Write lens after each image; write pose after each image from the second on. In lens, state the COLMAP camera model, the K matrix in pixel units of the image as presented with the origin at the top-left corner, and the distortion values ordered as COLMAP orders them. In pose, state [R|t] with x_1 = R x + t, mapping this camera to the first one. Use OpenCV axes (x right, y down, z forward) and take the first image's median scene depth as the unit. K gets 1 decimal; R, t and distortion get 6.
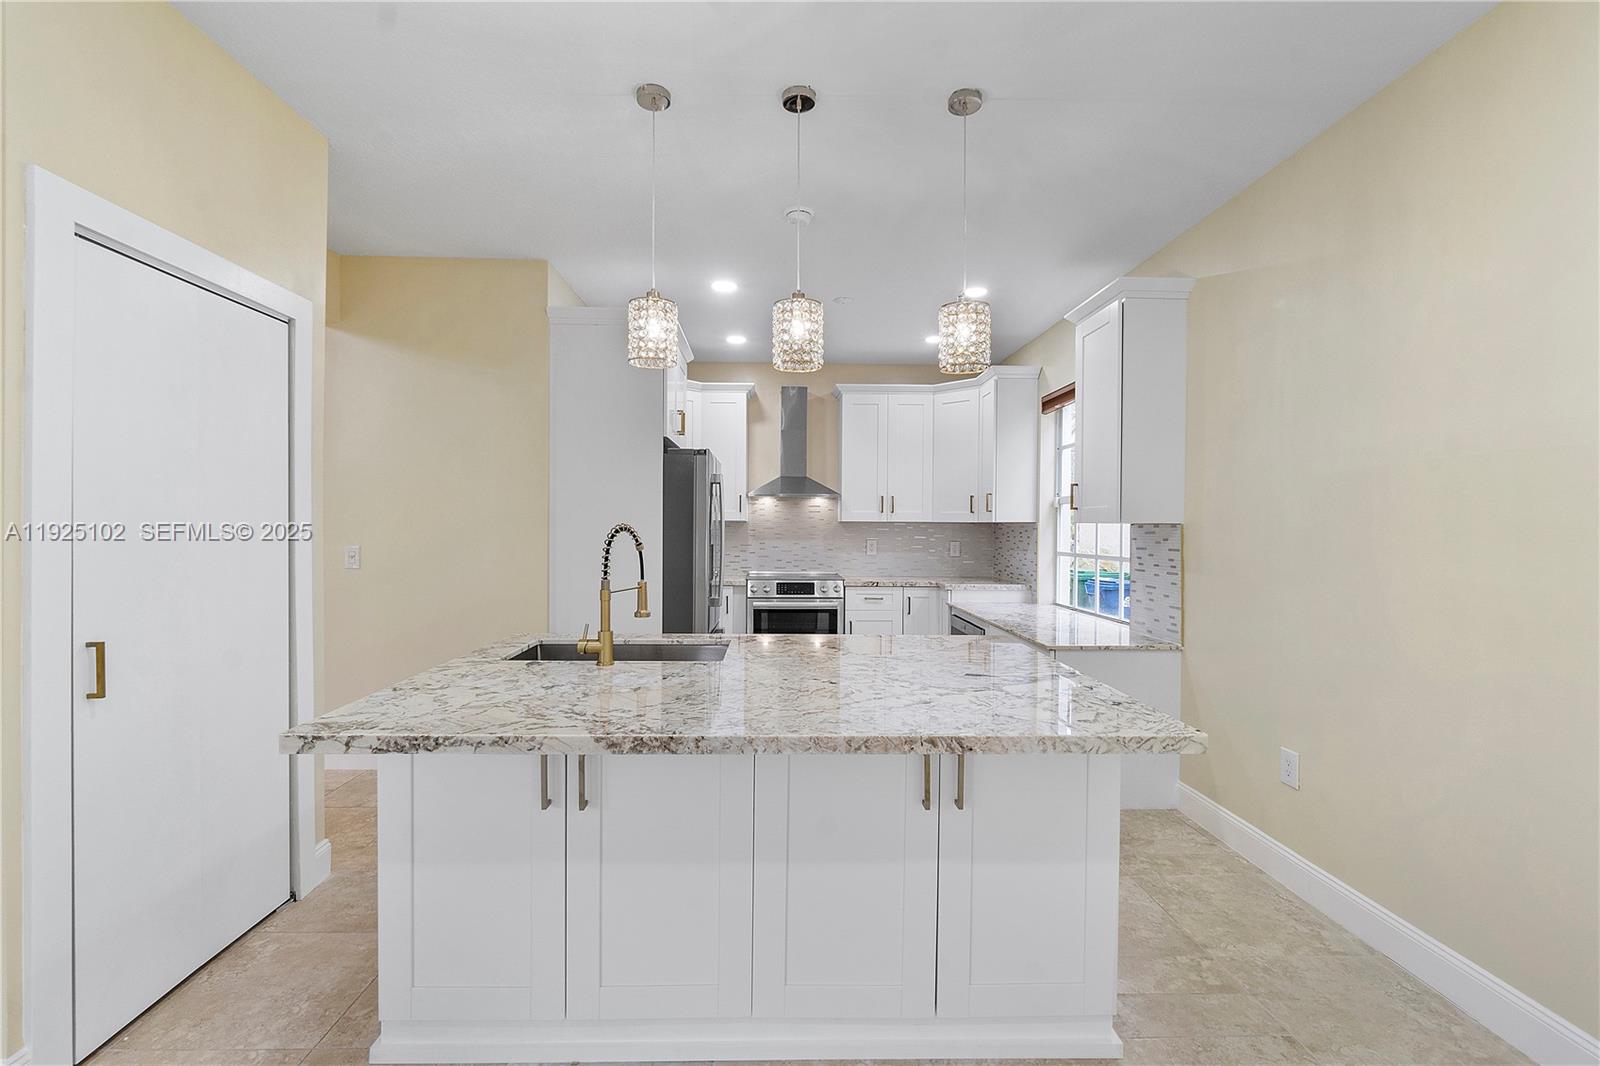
lens RADIAL K [[694.4, 0, 794.3], [0, 694.4, 533.0], [0, 0, 1]] dist [-0.004537, -0.000007]
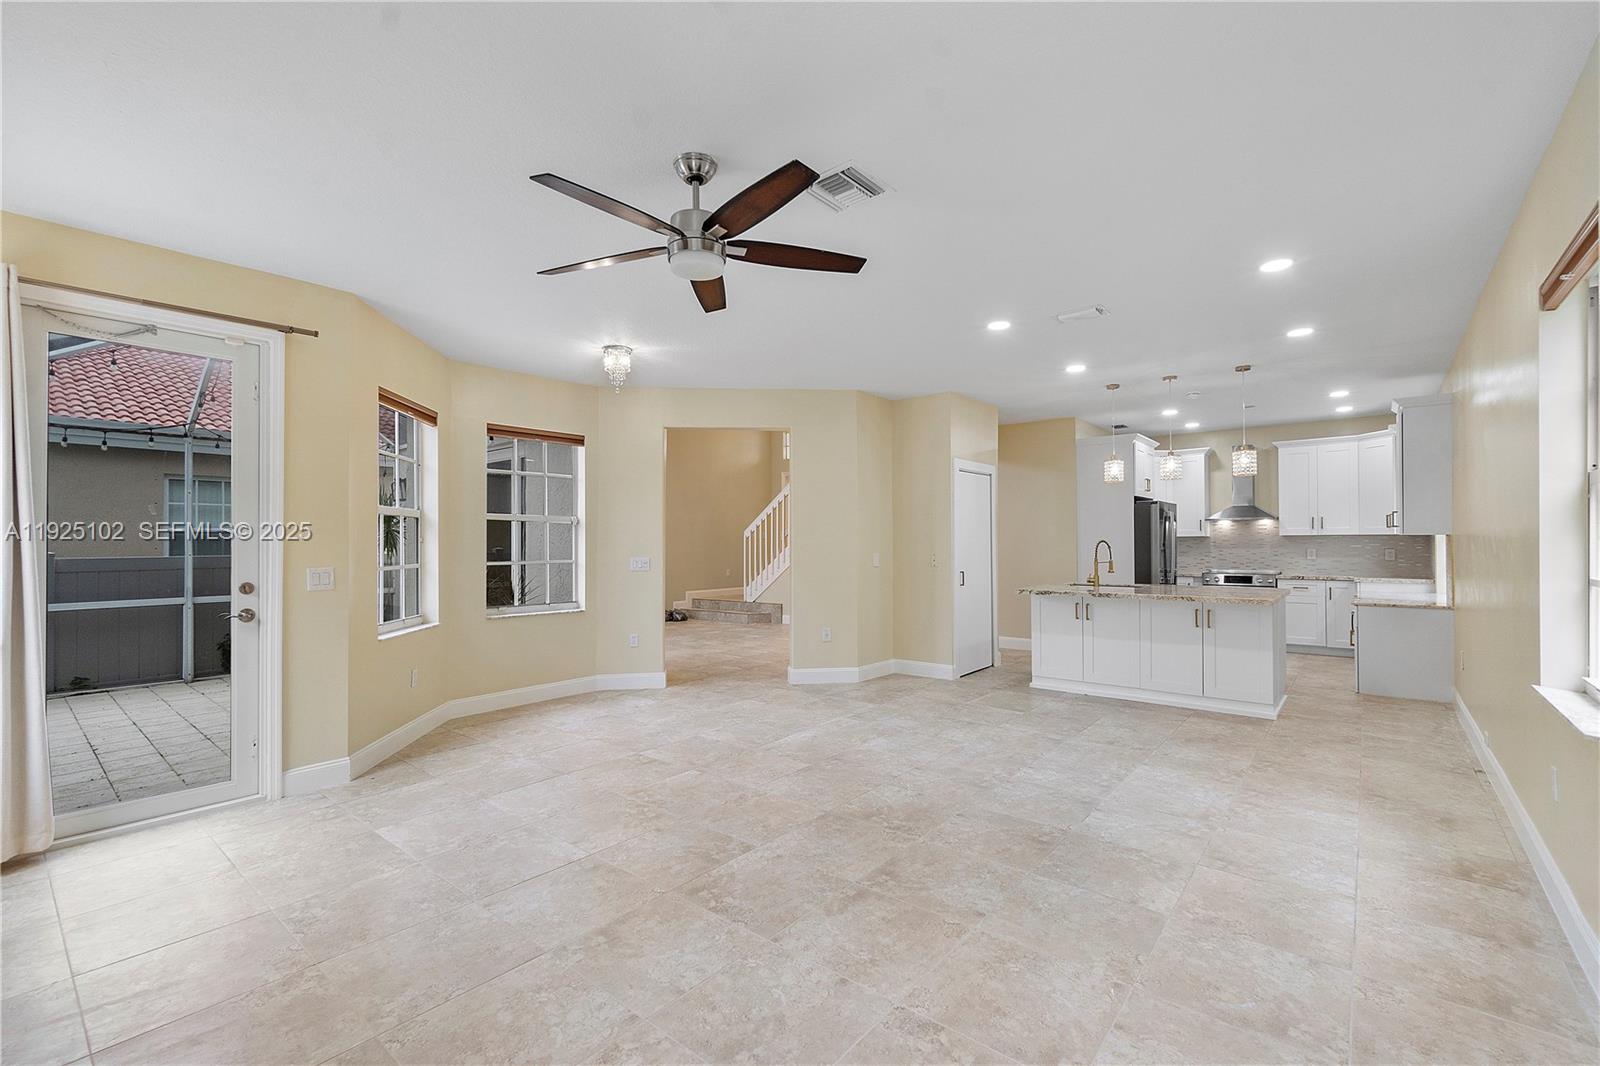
lens RADIAL K [[694.4, 0, 814.7], [0, 694.4, 540.6], [0, 0, 1]] dist [-0.004537, -0.000007]
pose [[0.764280, -0.012607, -0.644761, 0.278191], [0.005296, 0.999898, -0.013274, 0.008720], [0.644863, 0.006730, 0.764269, -0.789885]]
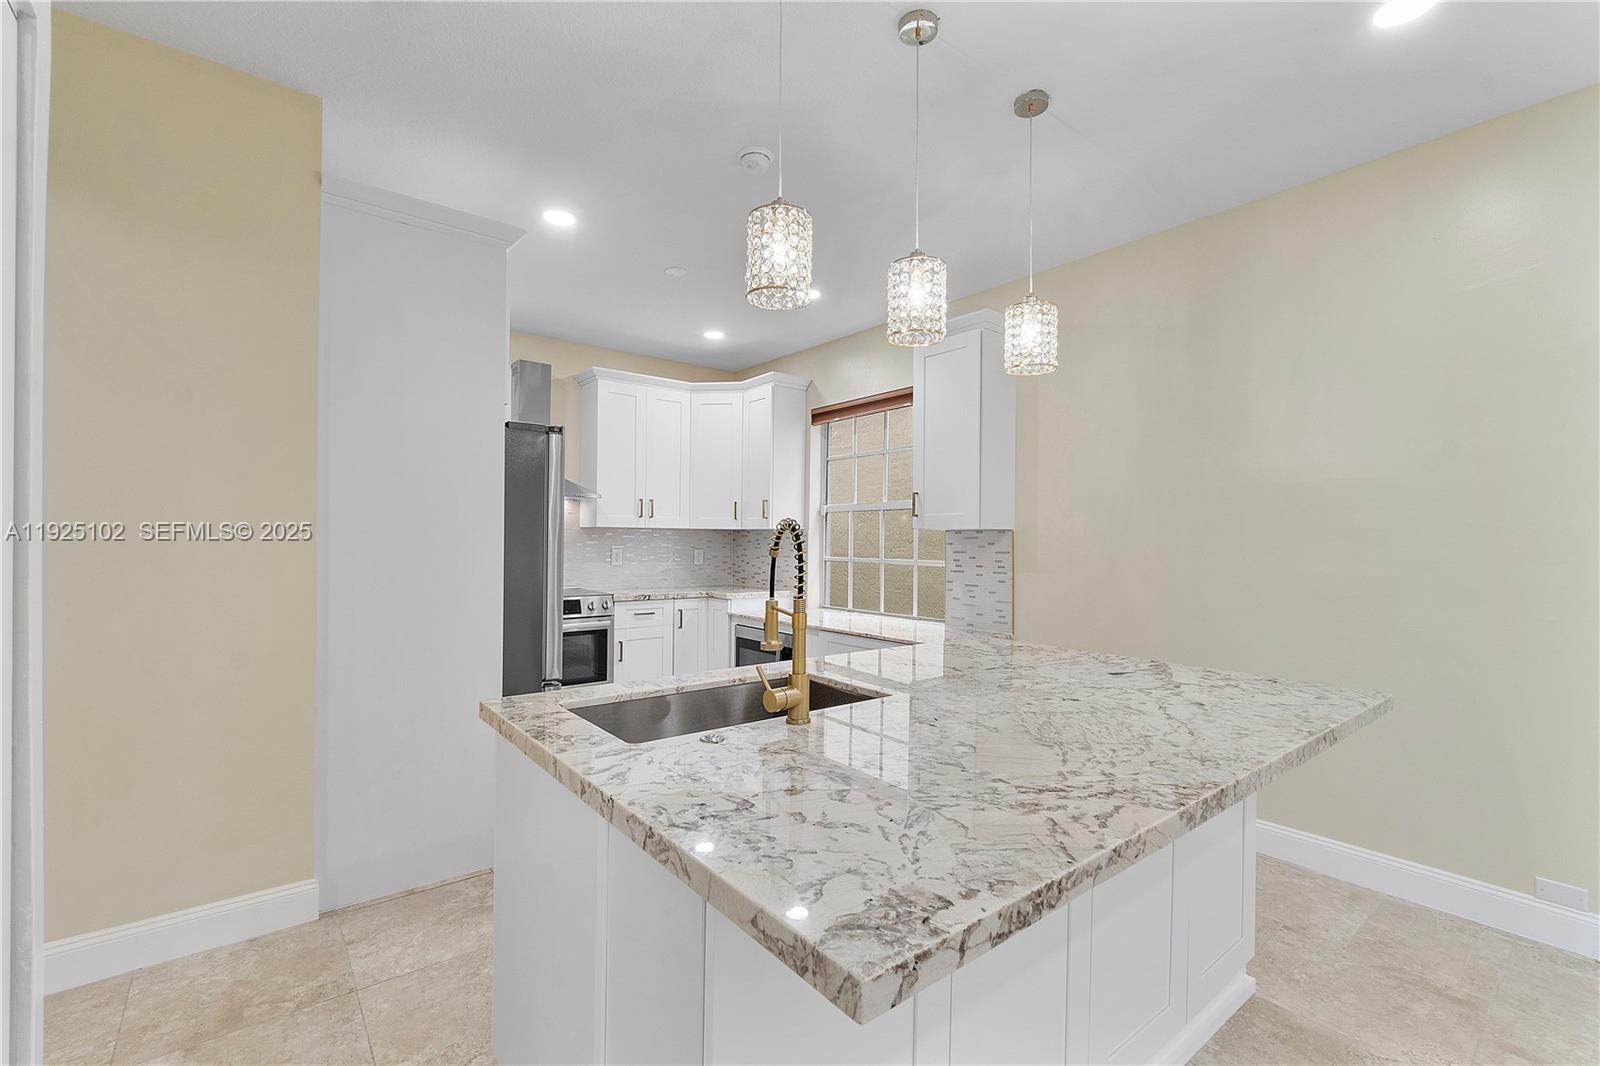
lens RADIAL K [[694.4, 0, 798.6], [0, 694.4, 538.1], [0, 0, 1]] dist [-0.004537, -0.000007]
pose [[0.799152, 0.001219, 0.601128, -0.265627], [0.003641, 0.999970, -0.006868, 0.004454], [-0.601118, 0.007677, 0.799123, 0.173175]]
